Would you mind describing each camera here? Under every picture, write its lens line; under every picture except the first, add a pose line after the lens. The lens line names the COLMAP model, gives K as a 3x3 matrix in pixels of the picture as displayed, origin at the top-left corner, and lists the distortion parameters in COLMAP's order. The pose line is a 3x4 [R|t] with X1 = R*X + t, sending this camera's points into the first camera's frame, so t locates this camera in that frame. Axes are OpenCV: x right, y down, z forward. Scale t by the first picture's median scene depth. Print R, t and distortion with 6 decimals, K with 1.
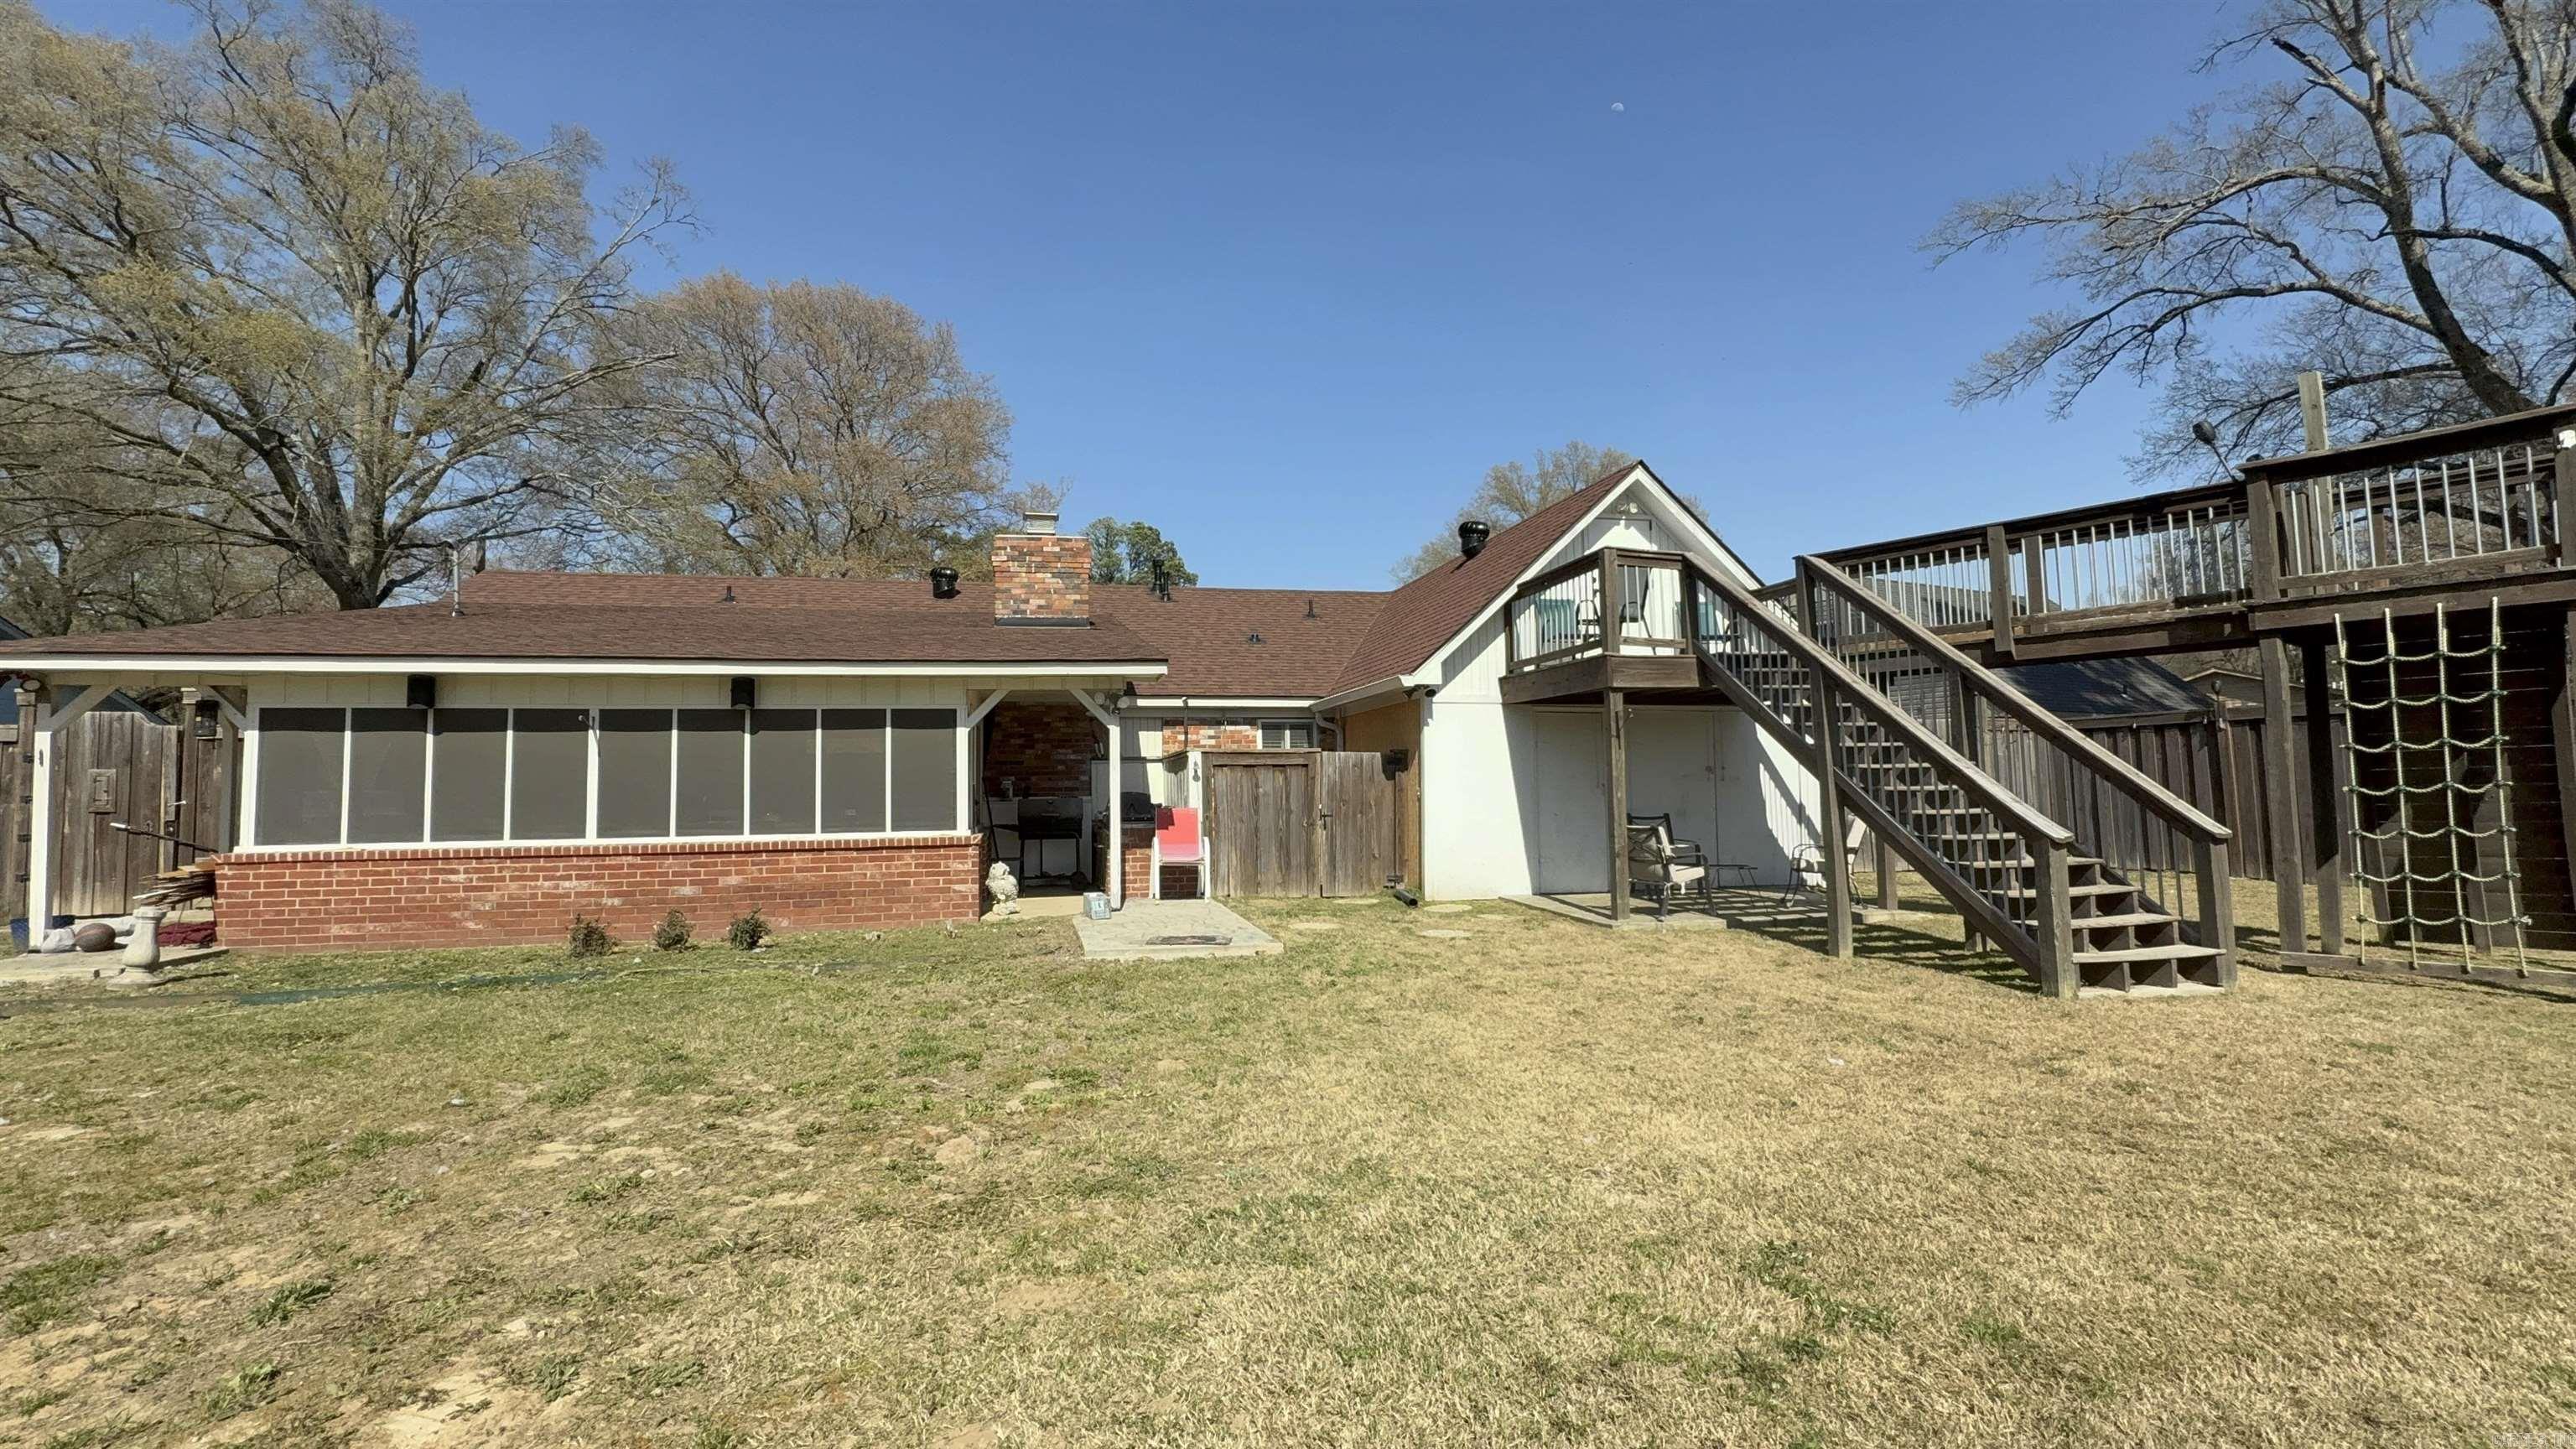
lens RADIAL K [[1152.7, 0, 1285.0], [0, 1152.7, 714.1], [0, 0, 1]] dist [0.000867, -0.000243]
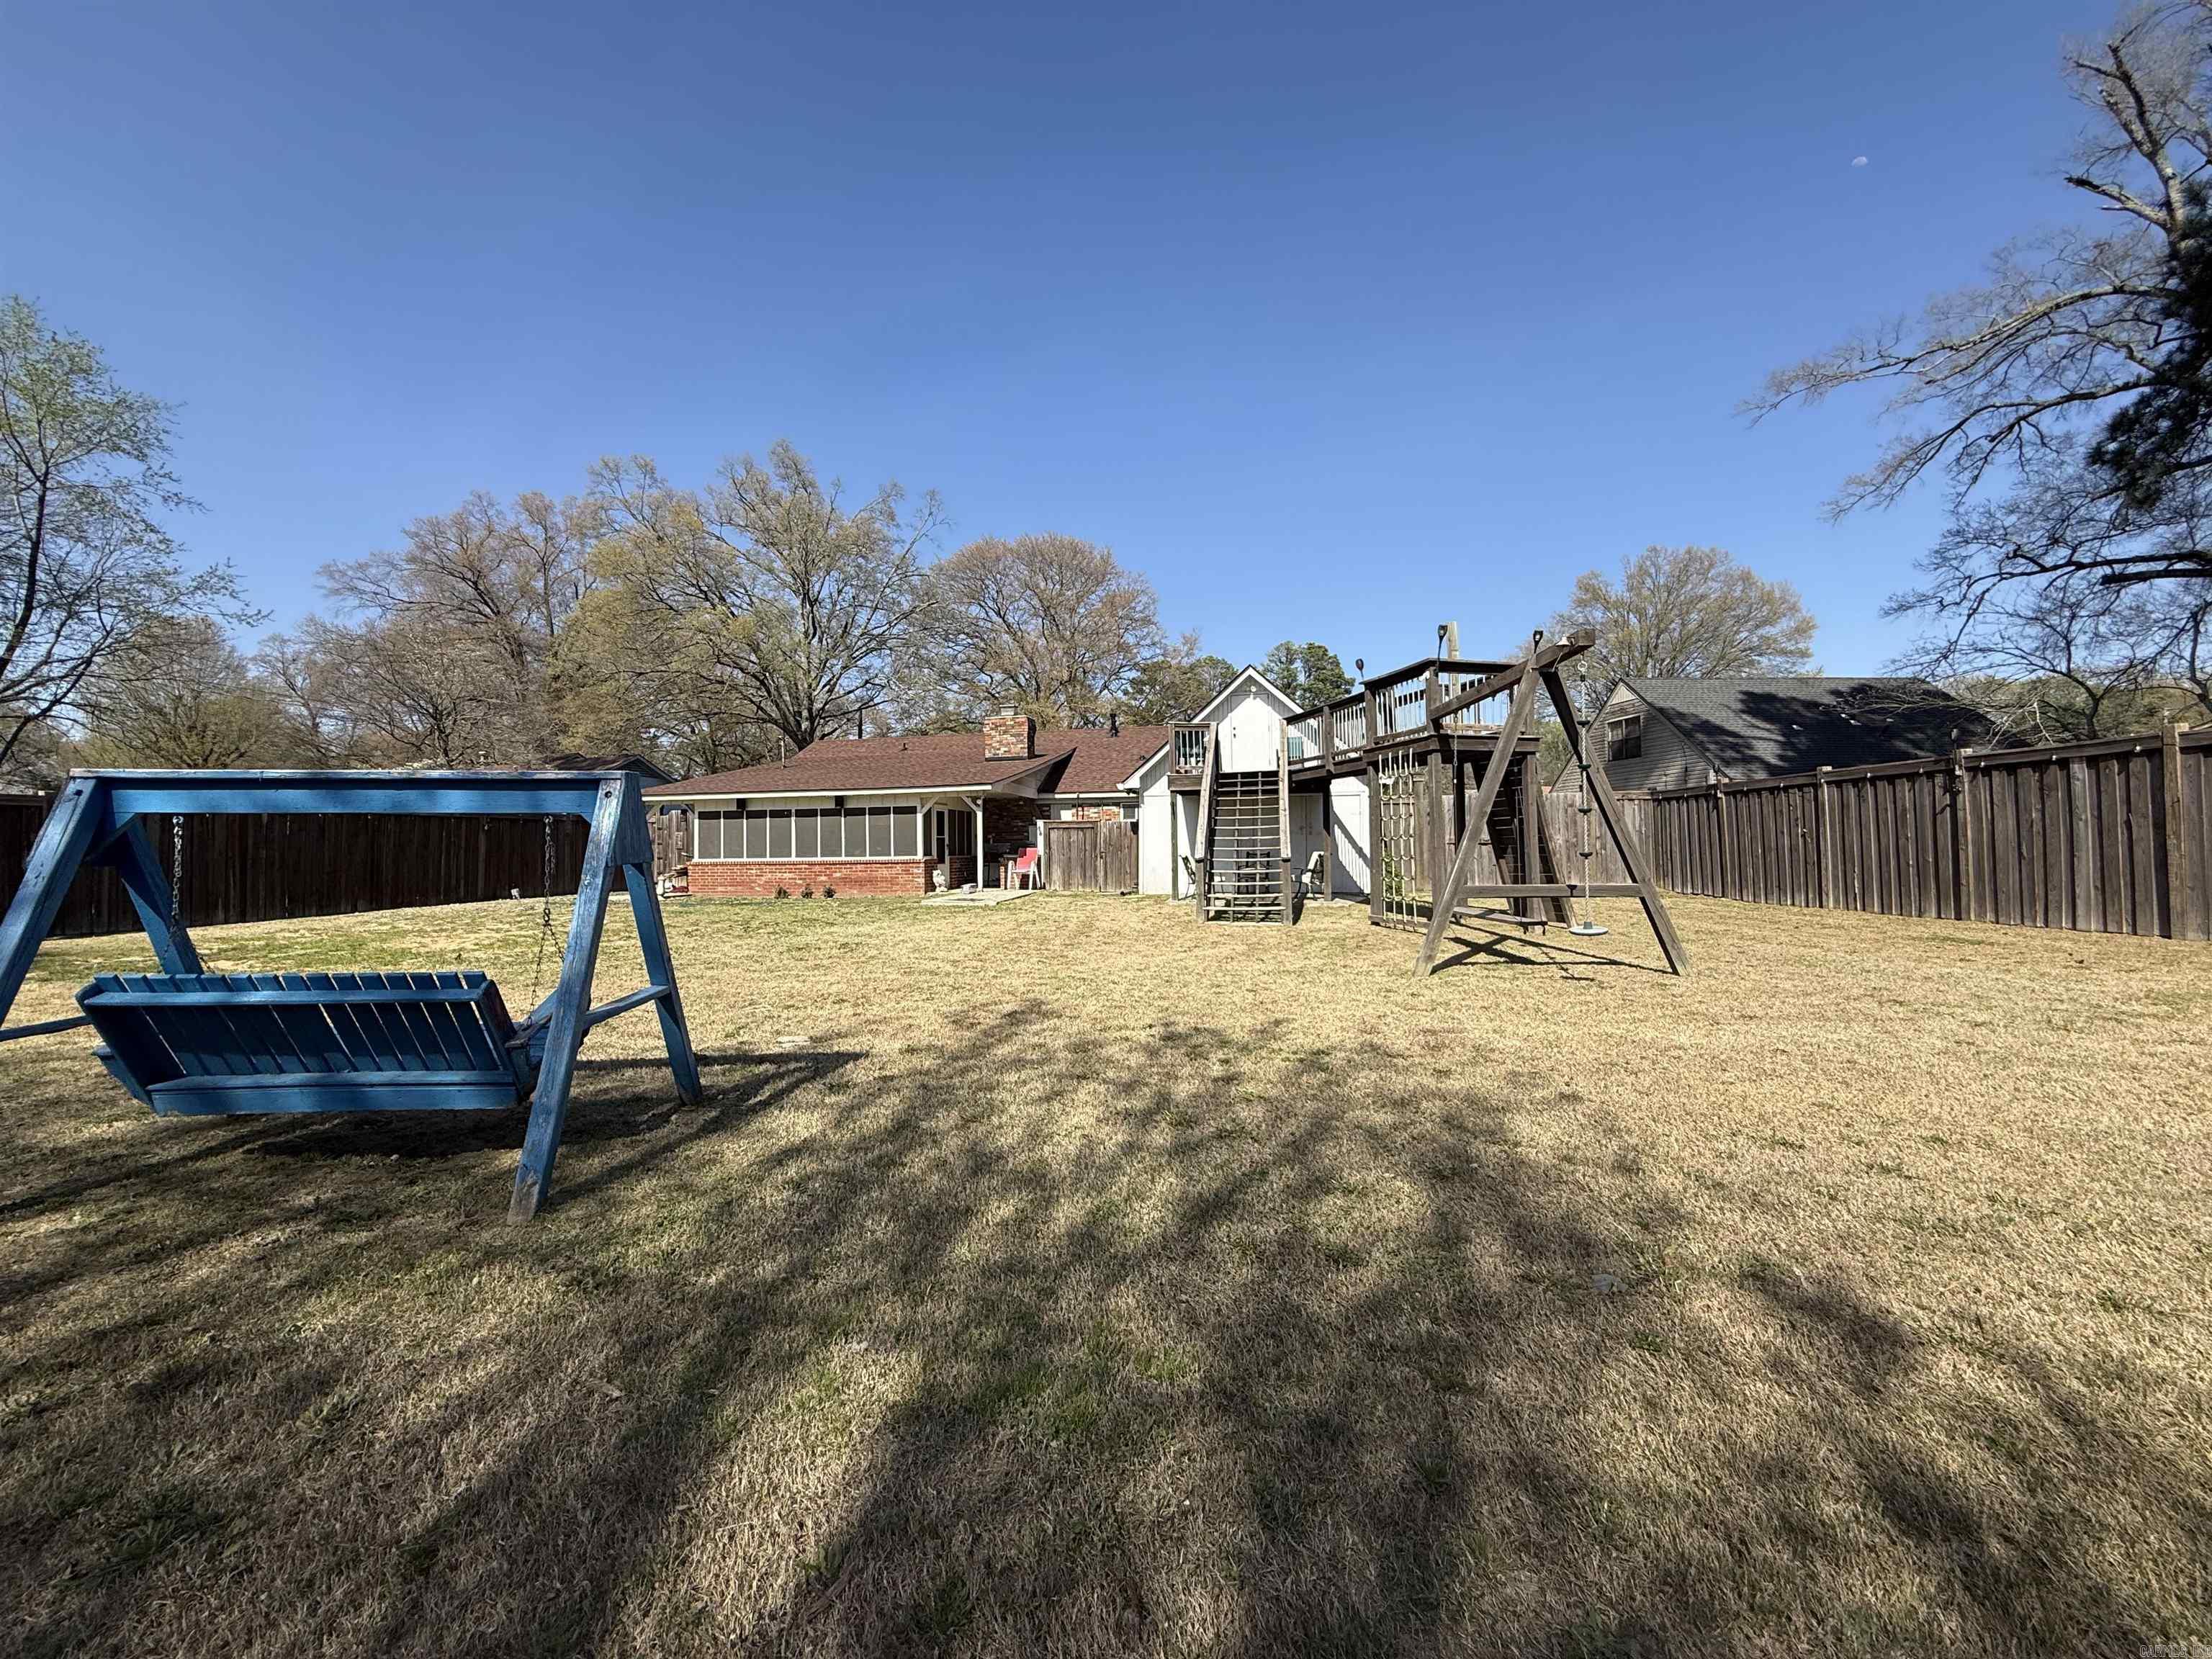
lens RADIAL K [[874.6, 0, 1094.1], [0, 874.6, 828.8], [0, 0, 1]] dist [-0.001653, 0.000331]
pose [[0.908194, -0.006971, -0.418492, 0.700859], [0.028164, 0.998613, 0.044486, -0.023842], [0.417601, -0.052188, 0.907130, -0.431656]]
